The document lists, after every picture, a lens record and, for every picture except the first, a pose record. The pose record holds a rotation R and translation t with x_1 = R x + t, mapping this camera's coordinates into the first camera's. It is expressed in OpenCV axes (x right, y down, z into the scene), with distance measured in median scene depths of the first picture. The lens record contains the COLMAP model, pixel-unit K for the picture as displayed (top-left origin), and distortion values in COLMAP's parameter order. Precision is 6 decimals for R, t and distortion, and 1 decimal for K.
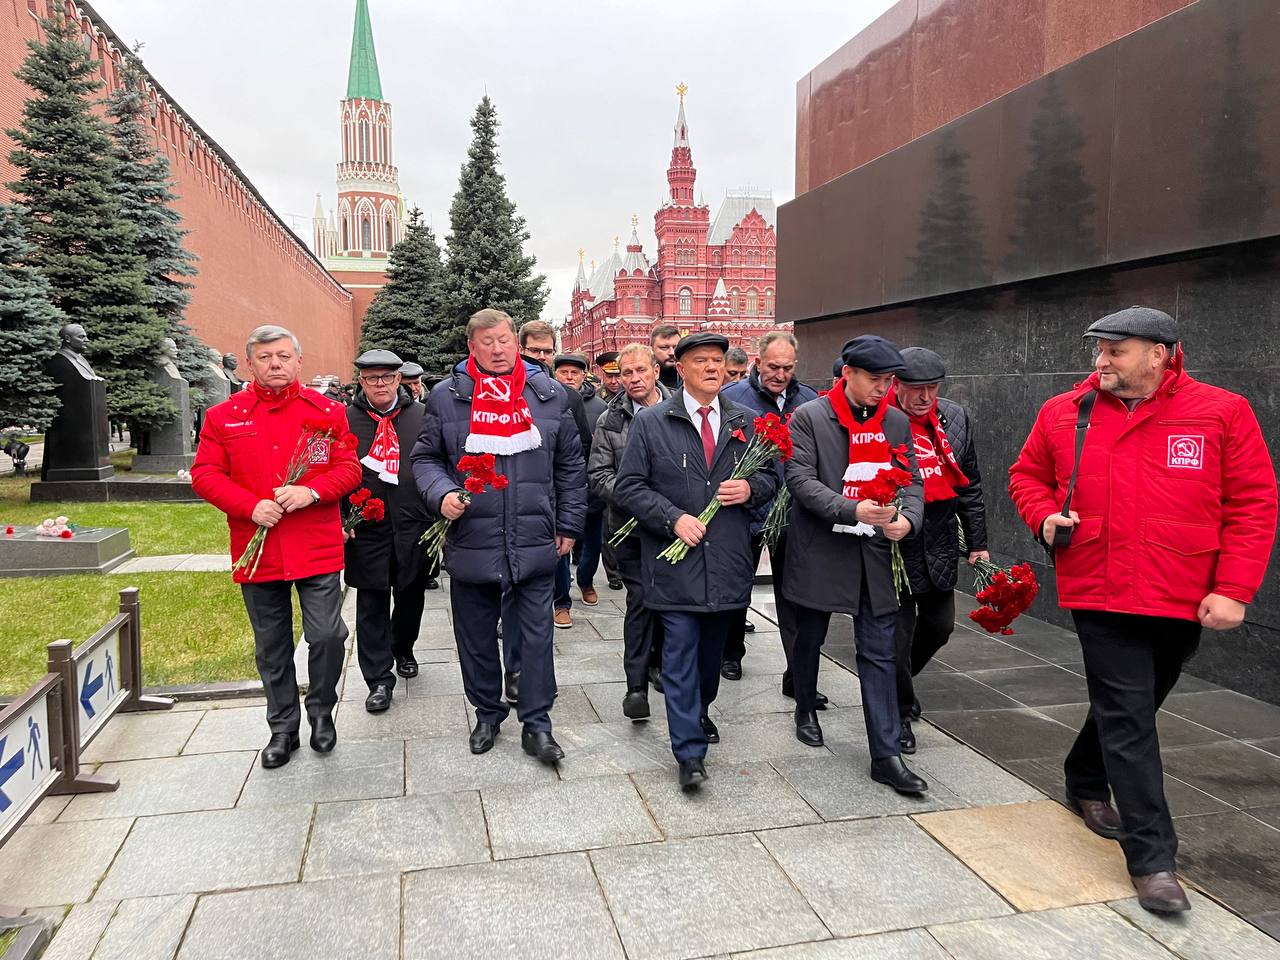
lens RADIAL K [[996.9, 0, 639.5], [0, 996.9, 484.7], [0, 0, 1]] dist [0.086566, -0.110106]
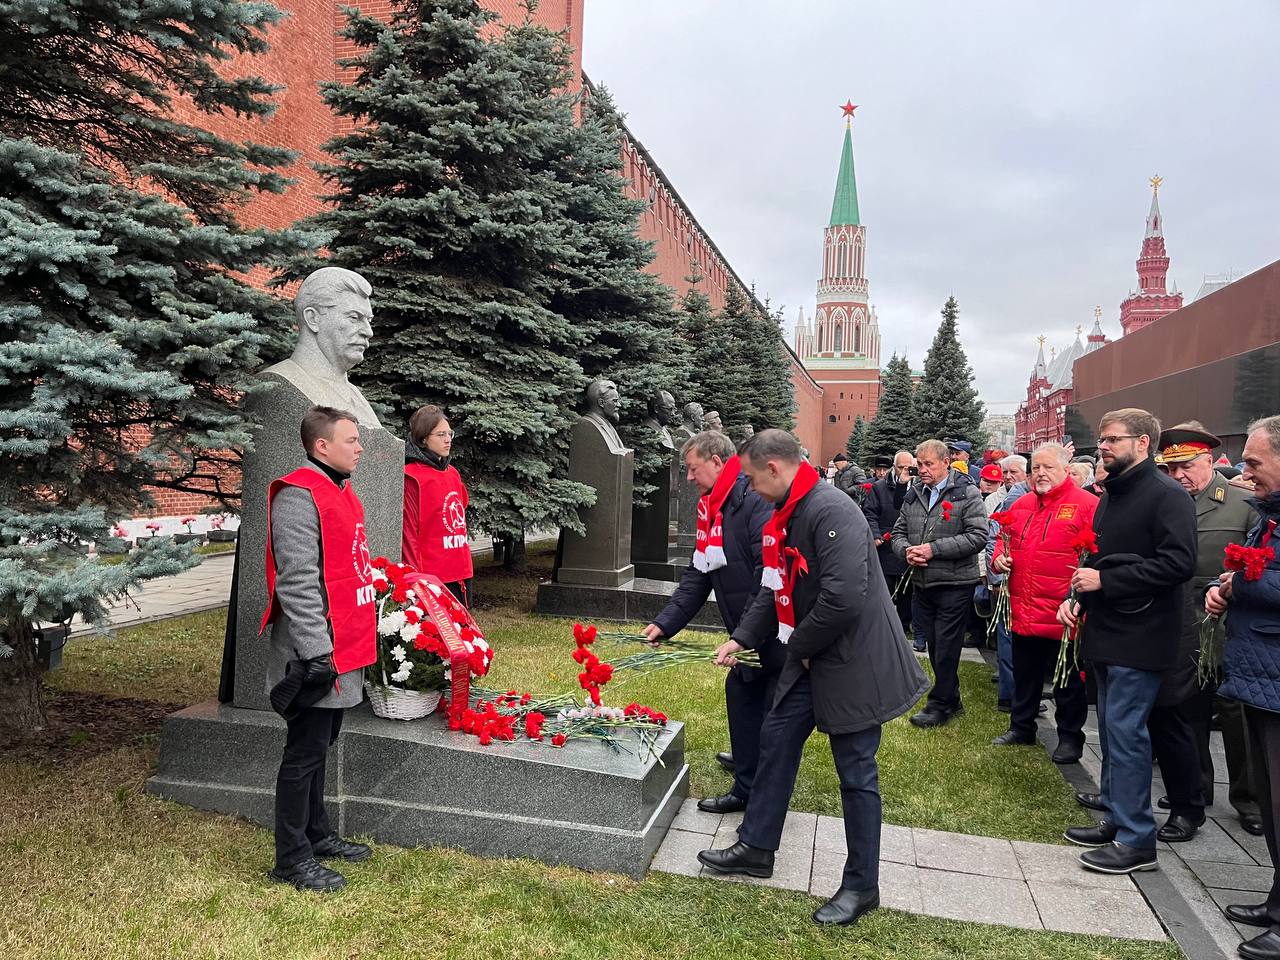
lens RADIAL K [[996.9, 0, 633.5], [0, 996.9, 482.5], [0, 0, 1]] dist [0.086566, -0.110106]
pose [[0.903105, 0.035013, -0.427990, 0.018909], [-0.070053, 0.995331, -0.066393, 0.013341], [0.423667, 0.089942, 0.901341, -0.138459]]
